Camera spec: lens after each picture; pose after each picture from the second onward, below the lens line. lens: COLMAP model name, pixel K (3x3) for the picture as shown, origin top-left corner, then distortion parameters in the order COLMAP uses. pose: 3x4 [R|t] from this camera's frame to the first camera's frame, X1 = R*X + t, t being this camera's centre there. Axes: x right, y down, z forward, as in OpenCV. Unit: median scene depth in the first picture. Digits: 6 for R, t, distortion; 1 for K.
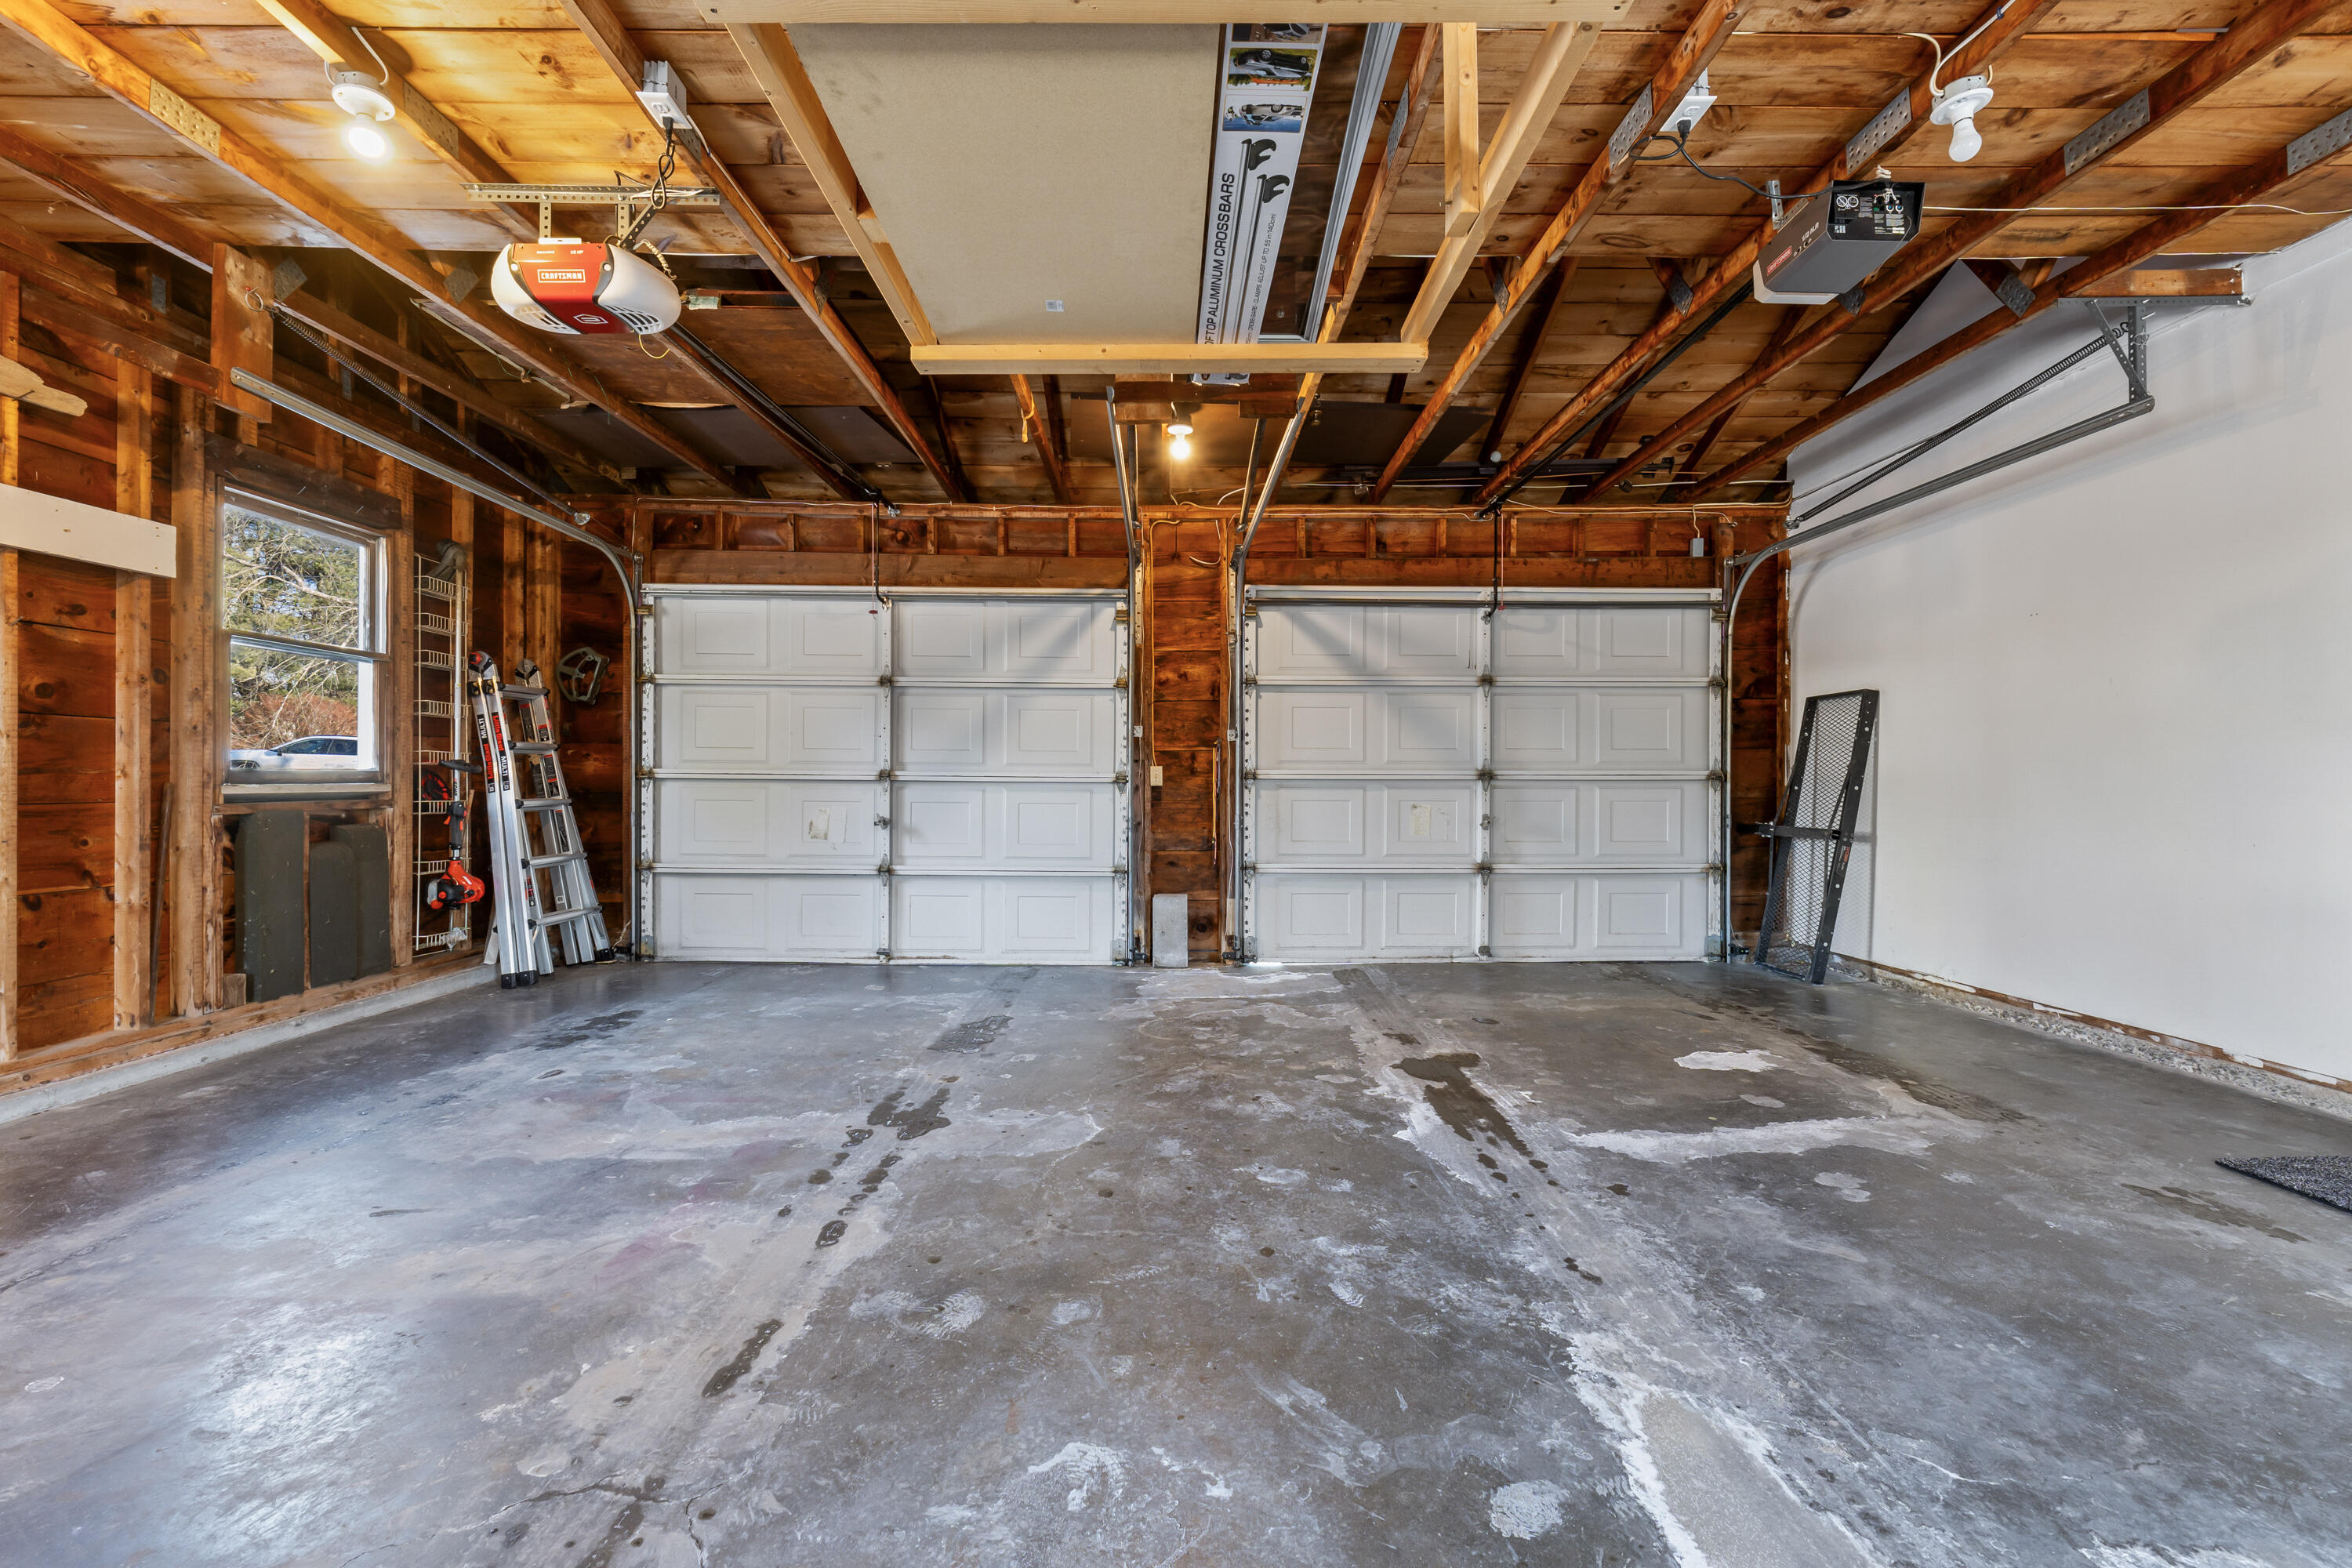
lens RADIAL K [[997.0, 0, 1184.1], [0, 997.0, 780.3], [0, 0, 1]] dist [-0.010667, -0.000122]
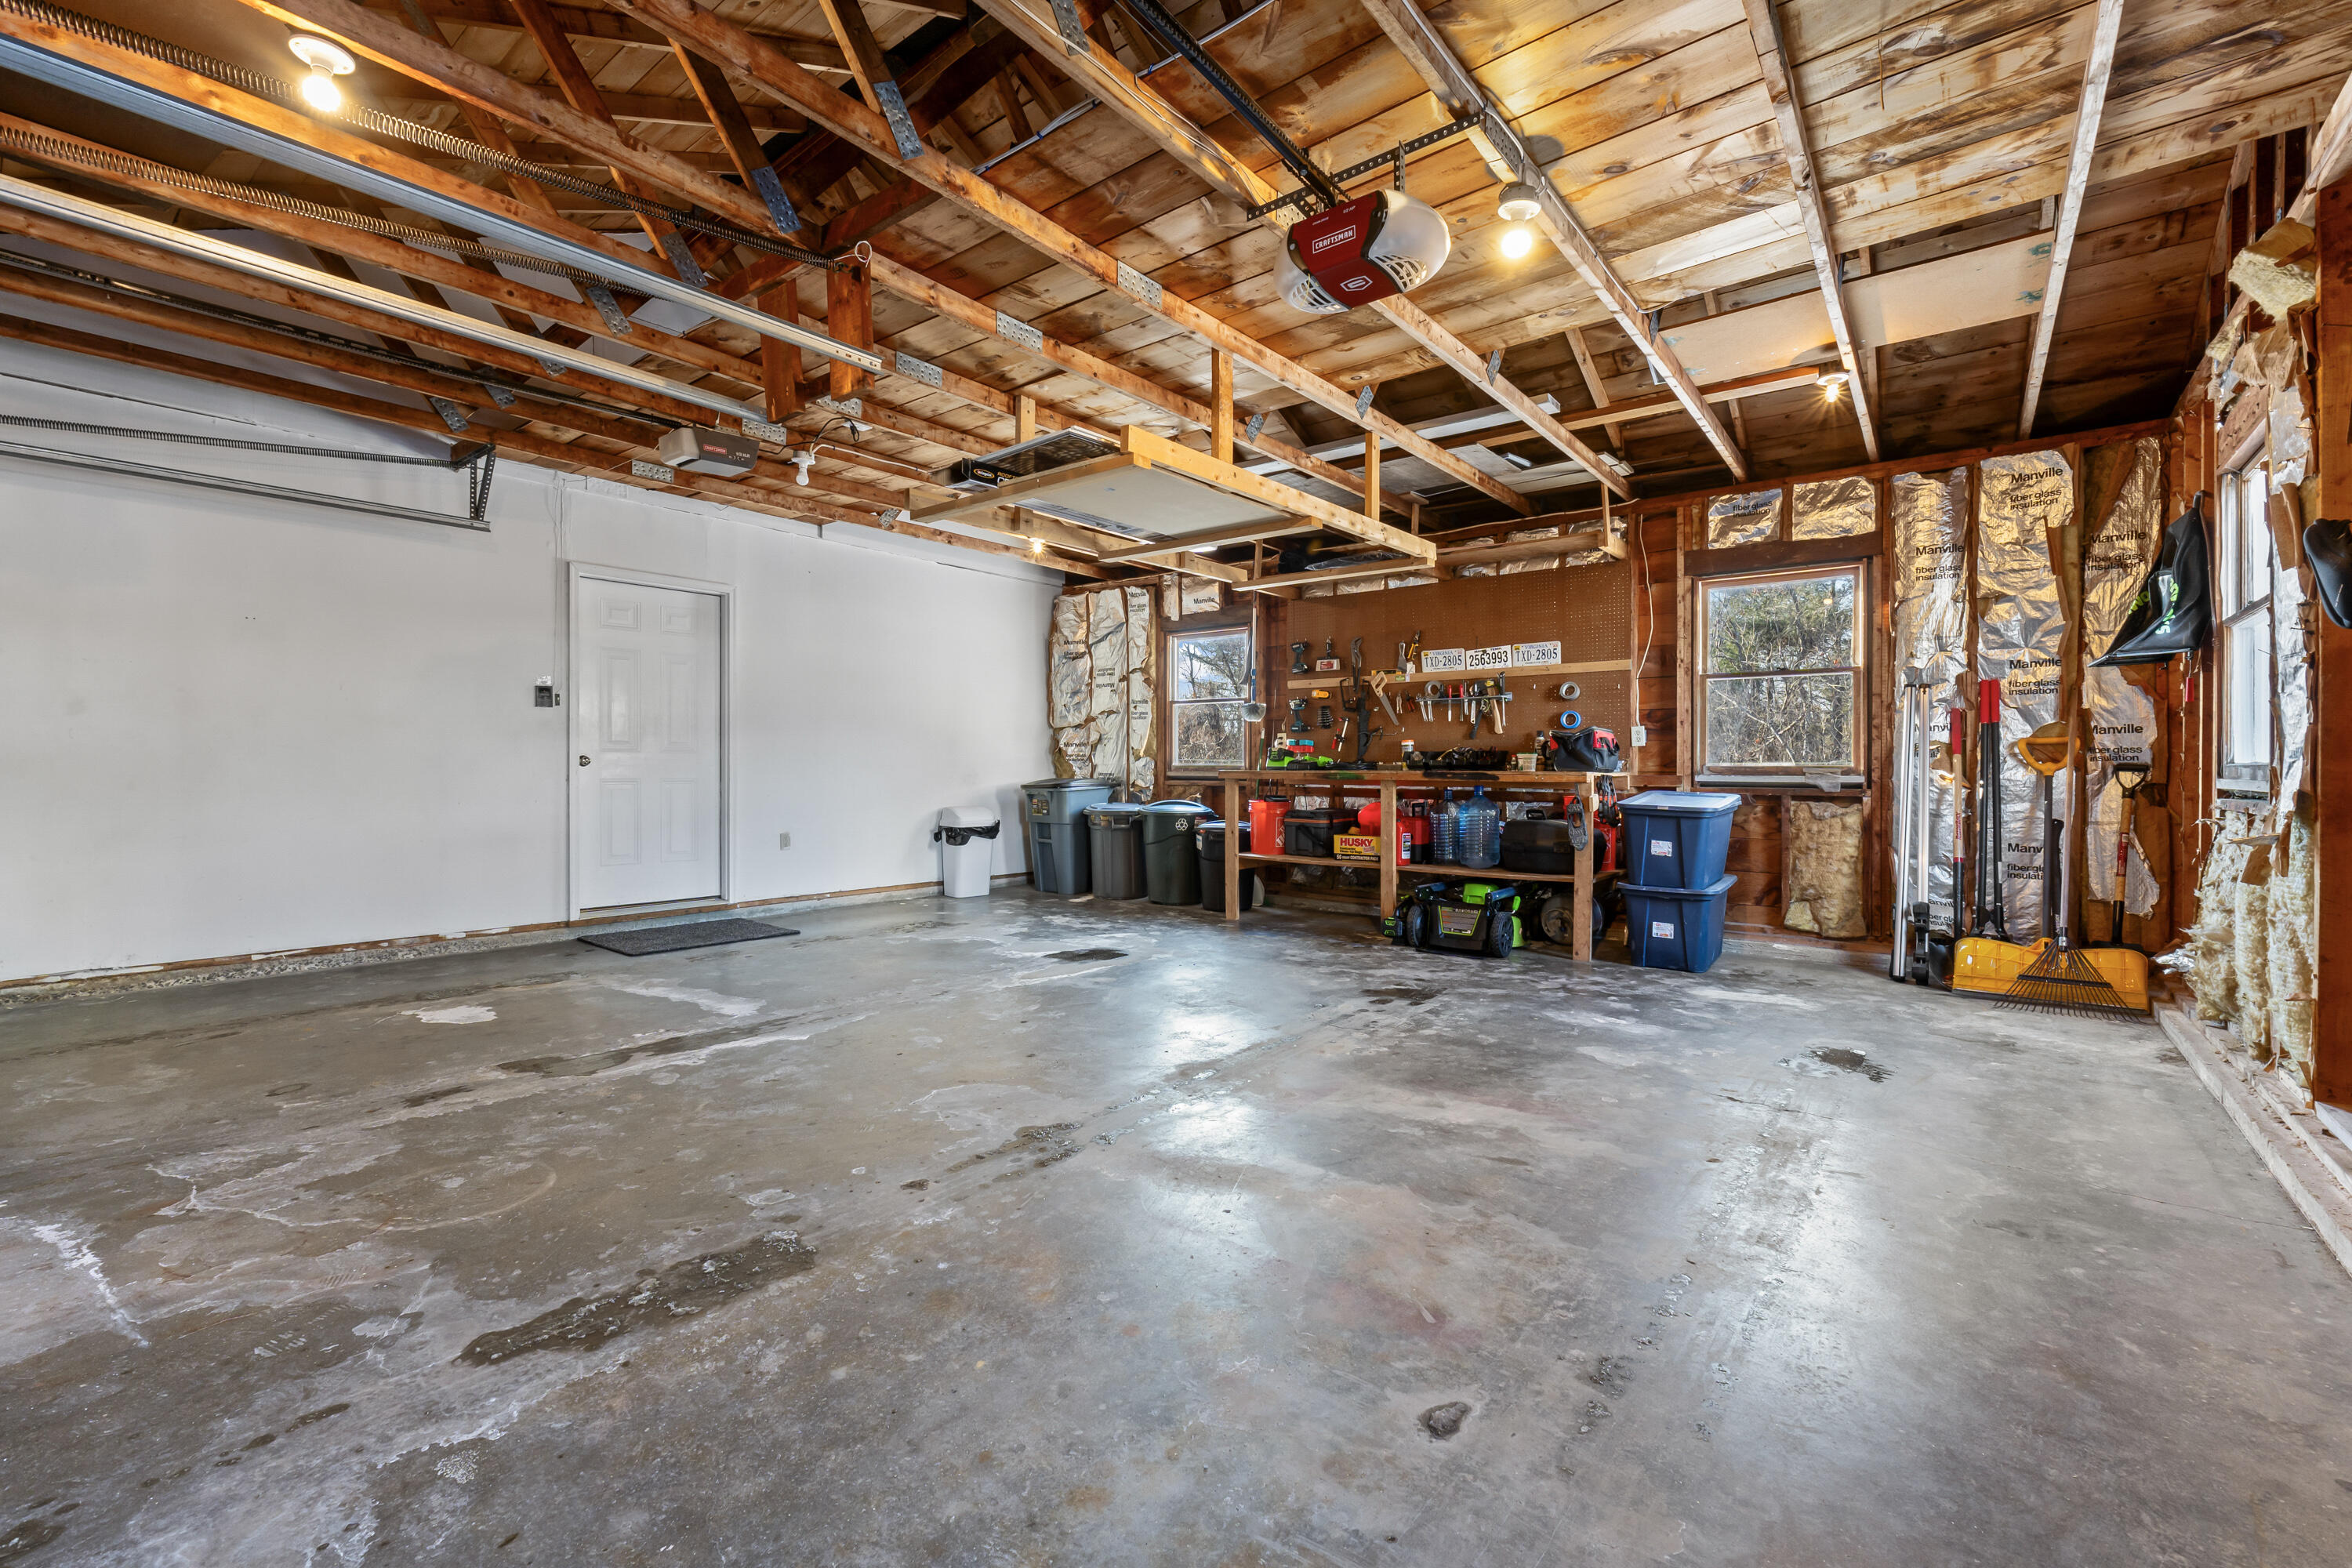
lens RADIAL K [[997.0, 0, 1179.8], [0, 997.0, 776.9], [0, 0, 1]] dist [-0.010667, -0.000122]
pose [[-0.775909, -0.011735, 0.630735, -0.852217], [-0.006506, 0.999923, 0.010600, -0.001647], [-0.630811, 0.004121, -0.775926, 1.473896]]
